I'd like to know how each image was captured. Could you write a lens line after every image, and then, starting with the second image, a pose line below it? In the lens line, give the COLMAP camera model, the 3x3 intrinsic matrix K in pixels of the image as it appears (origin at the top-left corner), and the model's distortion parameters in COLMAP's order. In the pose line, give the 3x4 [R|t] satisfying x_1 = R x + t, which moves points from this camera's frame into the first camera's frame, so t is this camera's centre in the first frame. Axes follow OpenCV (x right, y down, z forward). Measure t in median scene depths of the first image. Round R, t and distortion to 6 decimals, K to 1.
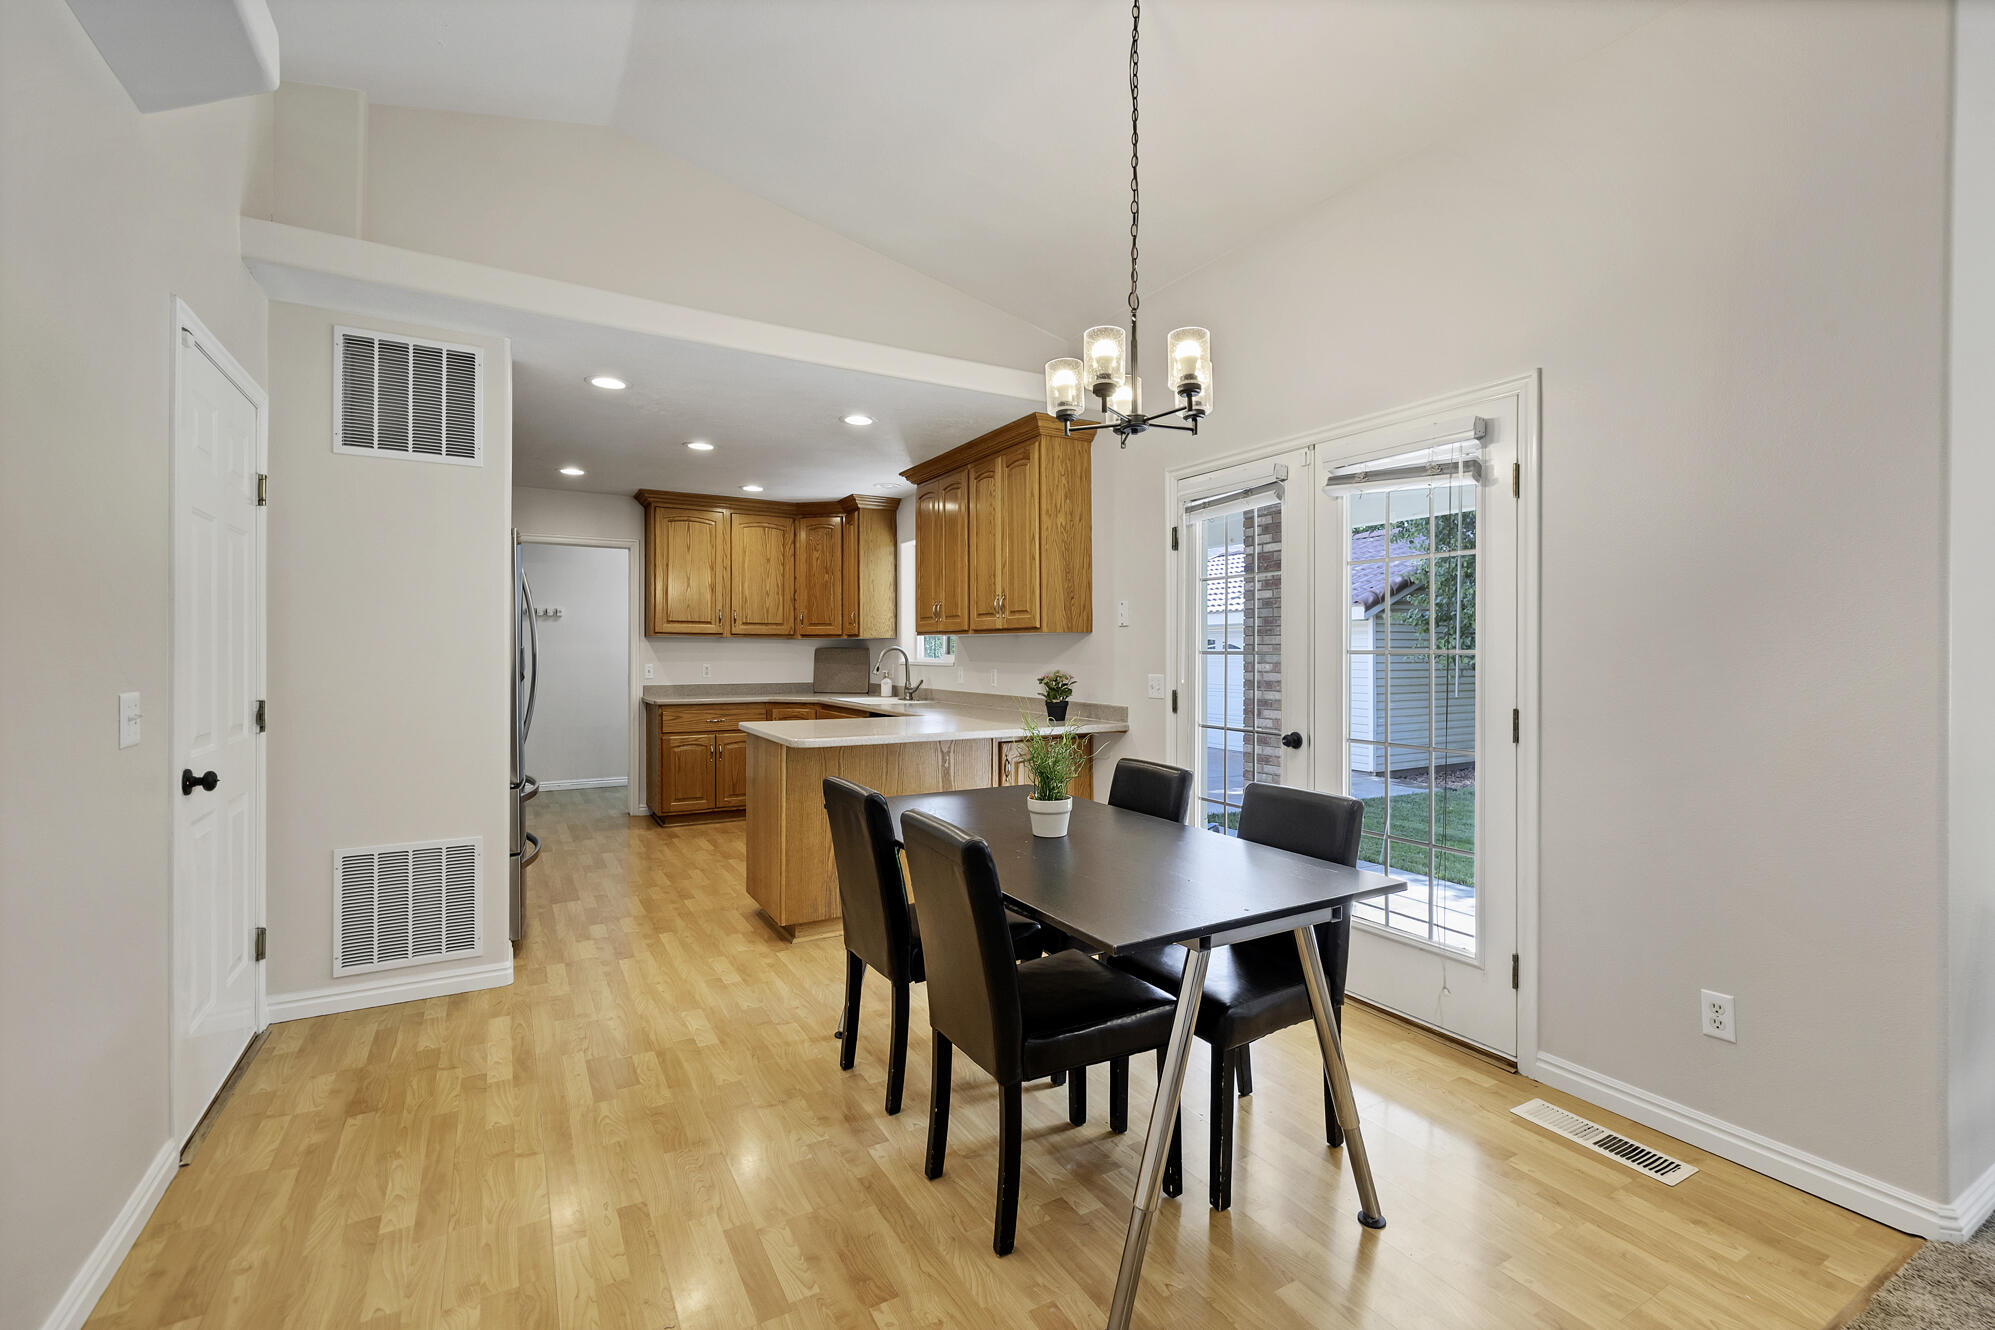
lens RADIAL K [[870.1, 0, 1003.4], [0, 870.1, 644.8], [0, 0, 1]] dist [0.009611, 0.000037]
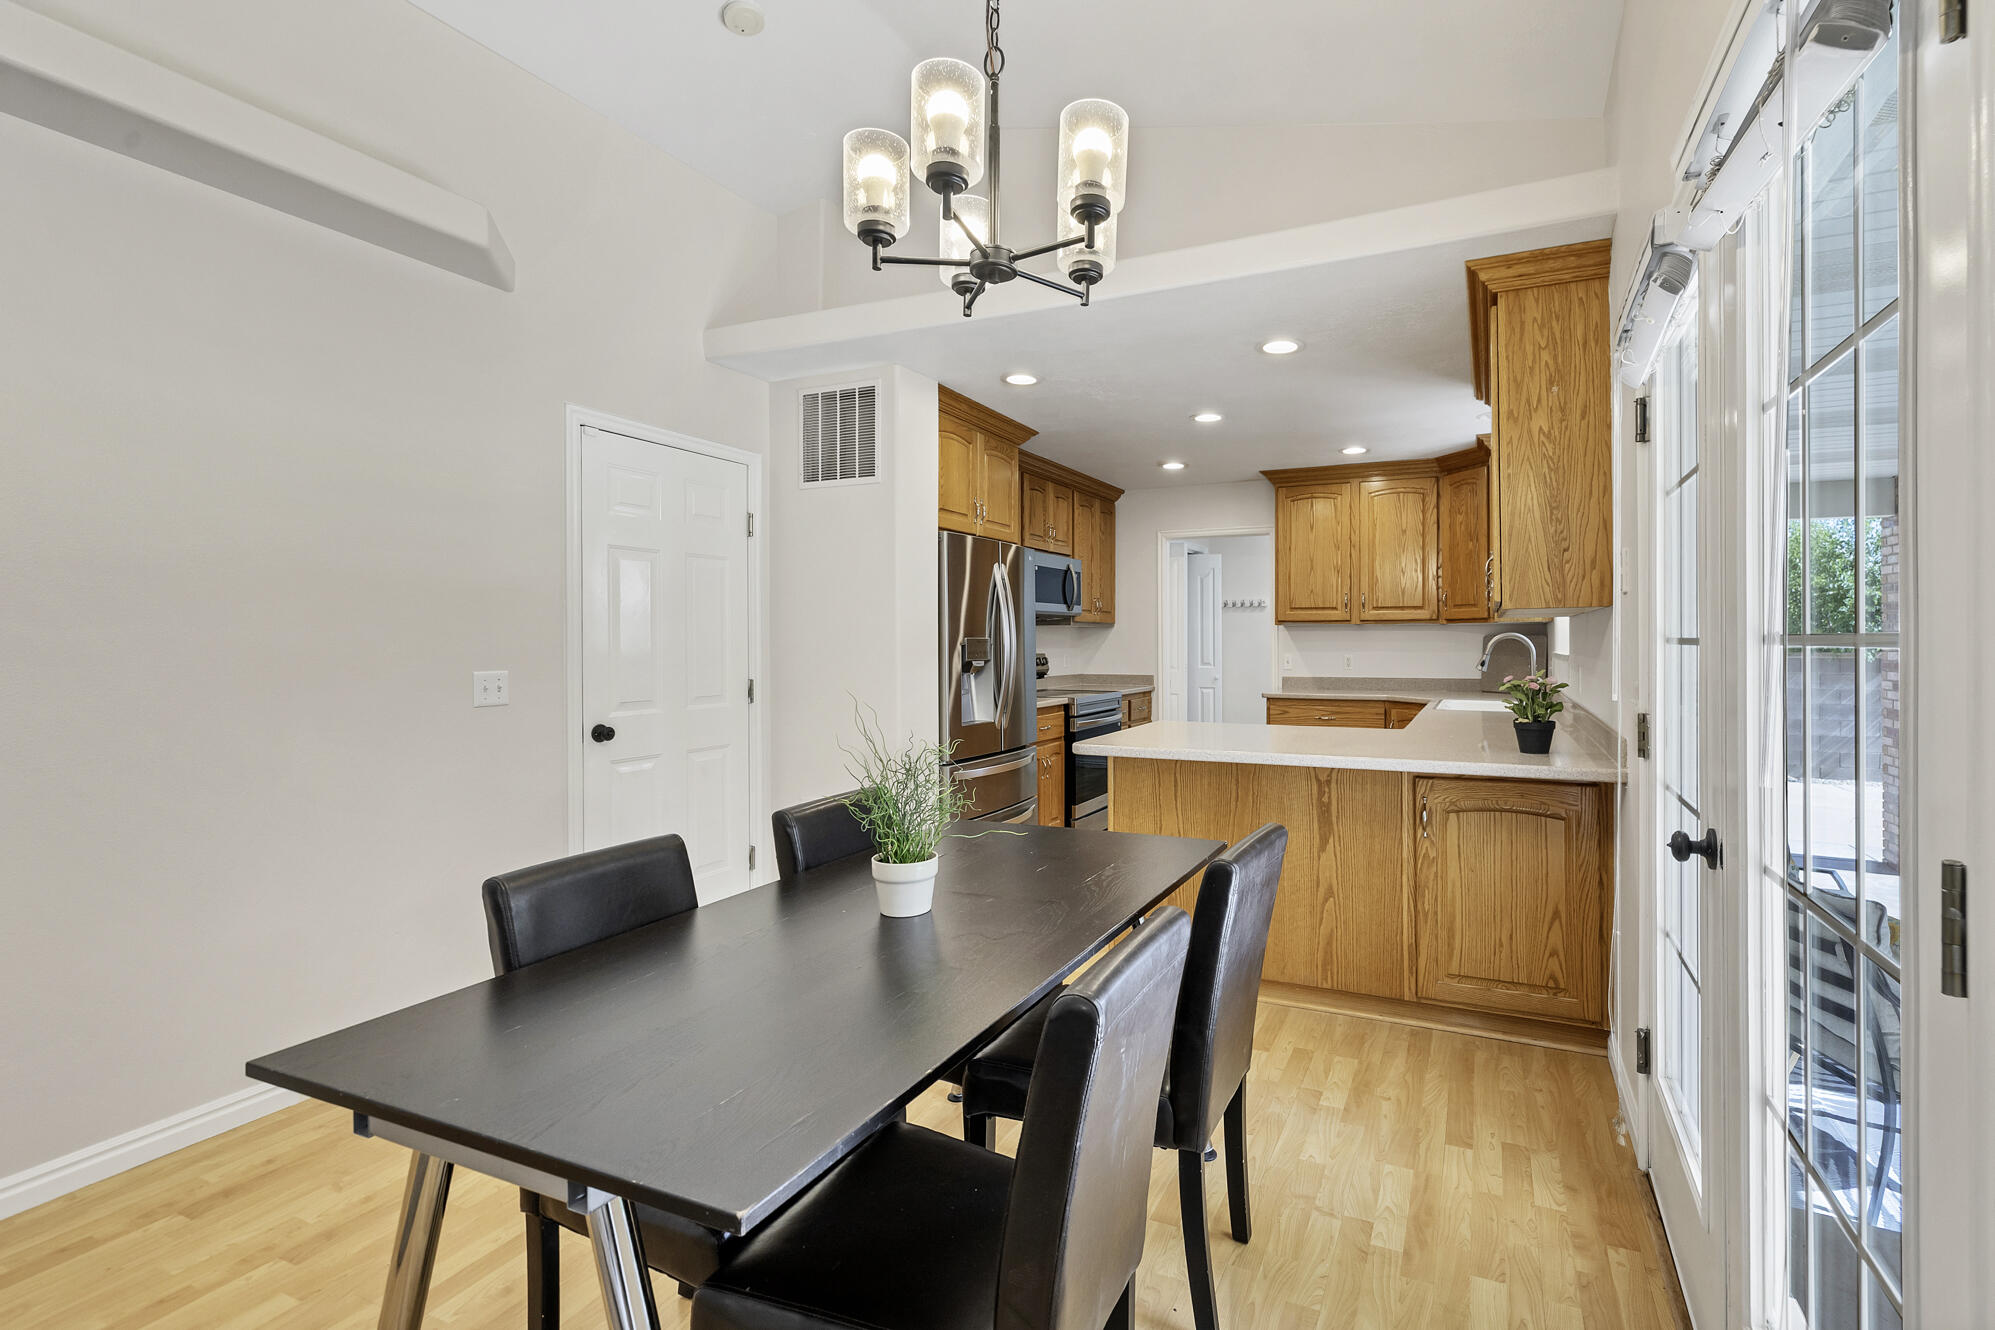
lens RADIAL K [[900.6, 0, 1102.3], [0, 900.6, 641.3], [0, 0, 1]] dist [0.025051, 0.000118]
pose [[0.605024, -0.002868, -0.796202, 0.385631], [0.010611, 0.999934, 0.004461, 0.002617], [0.796137, -0.011147, 0.605014, 0.373749]]
